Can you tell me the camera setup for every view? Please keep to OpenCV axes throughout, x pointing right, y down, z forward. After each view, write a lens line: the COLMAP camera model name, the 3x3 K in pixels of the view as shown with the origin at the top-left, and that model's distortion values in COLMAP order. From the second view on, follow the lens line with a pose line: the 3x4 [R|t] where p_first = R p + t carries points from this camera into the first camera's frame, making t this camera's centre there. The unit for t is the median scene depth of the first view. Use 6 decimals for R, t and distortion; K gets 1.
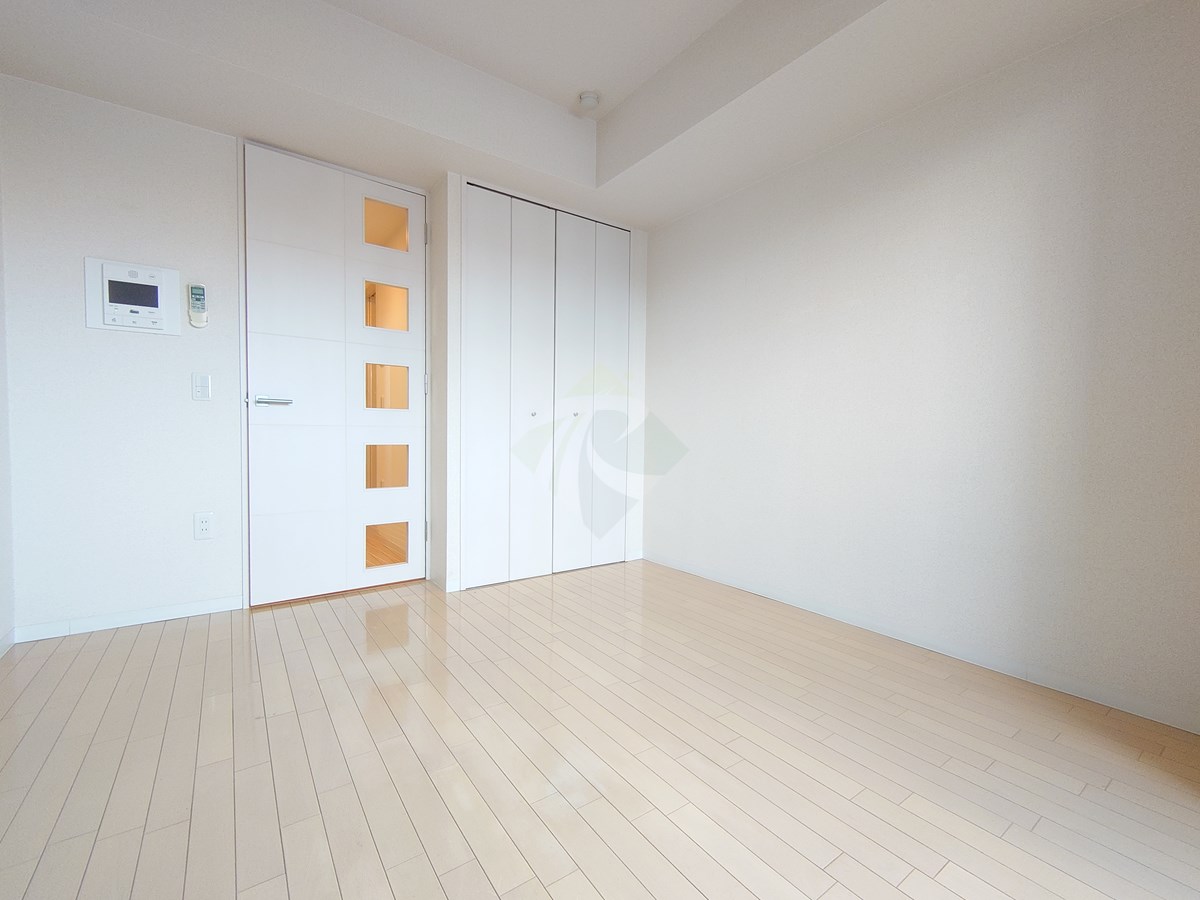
lens RADIAL K [[518.6, 0, 599.2], [0, 518.6, 450.6], [0, 0, 1]] dist [0.002306, 0.000307]
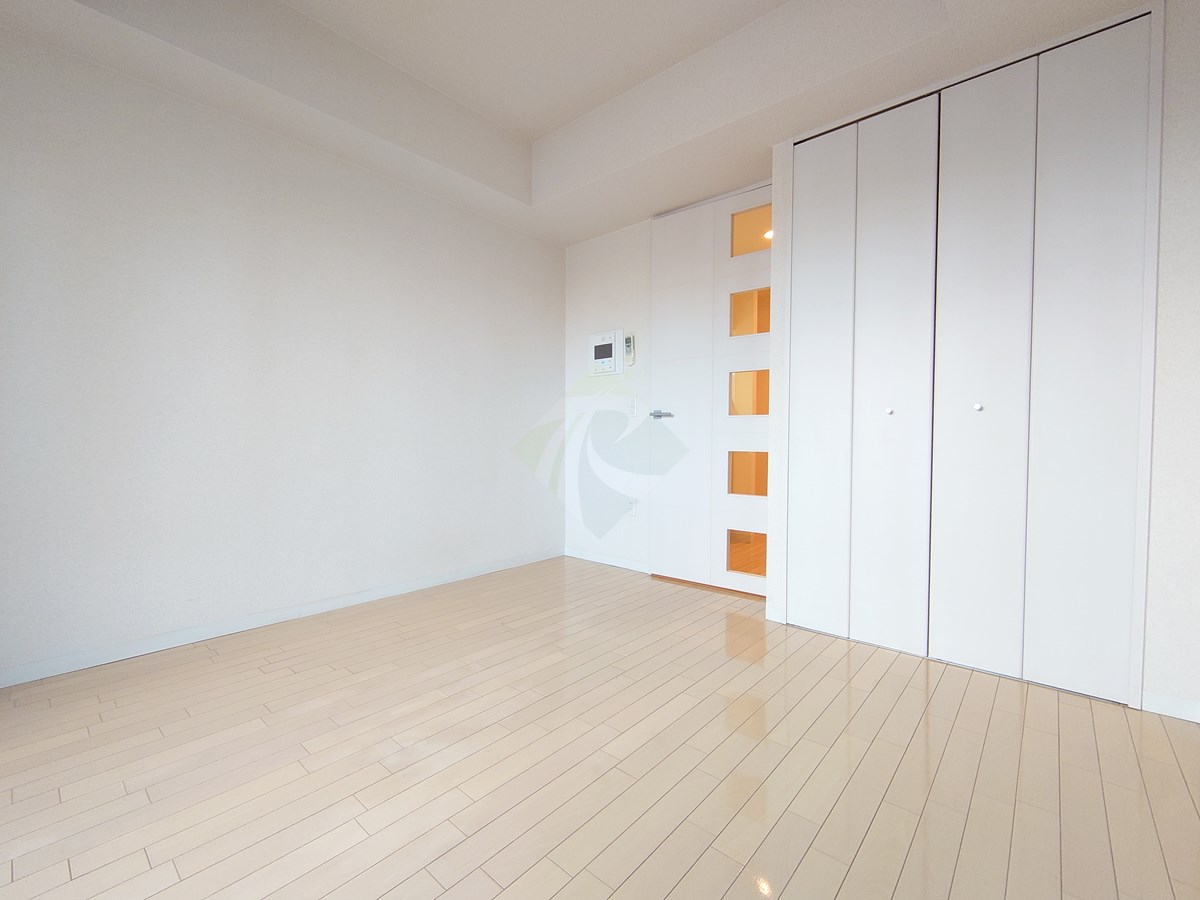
lens RADIAL K [[518.6, 0, 598.7], [0, 518.6, 450.7], [0, 0, 1]] dist [0.002306, 0.000307]
pose [[0.232245, 0.014364, -0.972551, 0.505028], [-0.035171, 0.999361, 0.006361, -0.009691], [0.972021, 0.032728, 0.232602, 0.507974]]
